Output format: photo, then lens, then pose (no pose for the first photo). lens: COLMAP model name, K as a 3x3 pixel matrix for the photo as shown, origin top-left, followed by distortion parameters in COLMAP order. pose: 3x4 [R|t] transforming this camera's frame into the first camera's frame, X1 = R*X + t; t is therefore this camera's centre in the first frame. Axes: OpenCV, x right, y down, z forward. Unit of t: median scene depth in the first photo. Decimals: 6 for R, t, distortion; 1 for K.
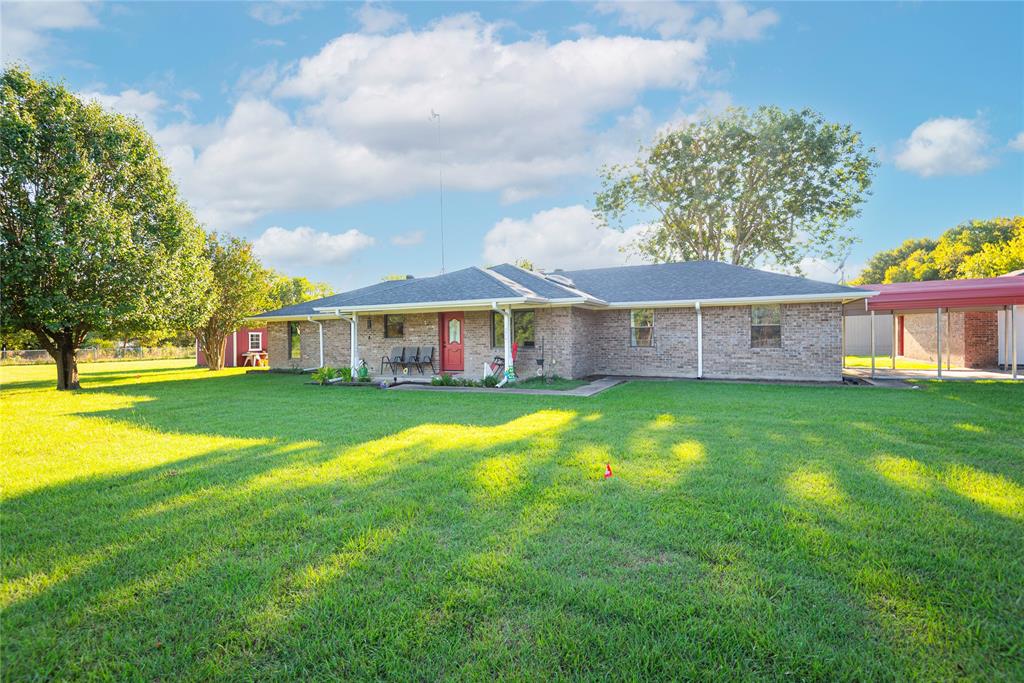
lens RADIAL K [[465.3, 0, 513.6], [0, 465.3, 341.5], [0, 0, 1]] dist [0.016994, -0.000447]
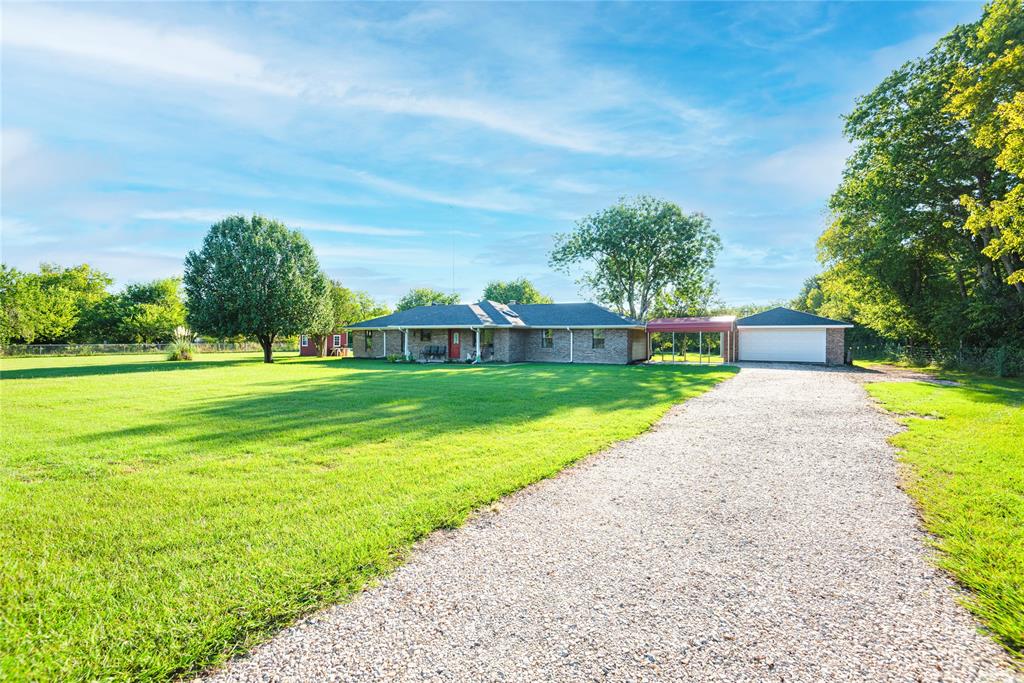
lens RADIAL K [[465.3, 0, 510.5], [0, 465.3, 342.6], [0, 0, 1]] dist [0.016994, -0.000447]
pose [[0.998604, 0.017097, -0.049979, 0.210350], [-0.017124, 0.999853, -0.000098, -0.007144], [0.049970, 0.000954, 0.998750, -1.002784]]
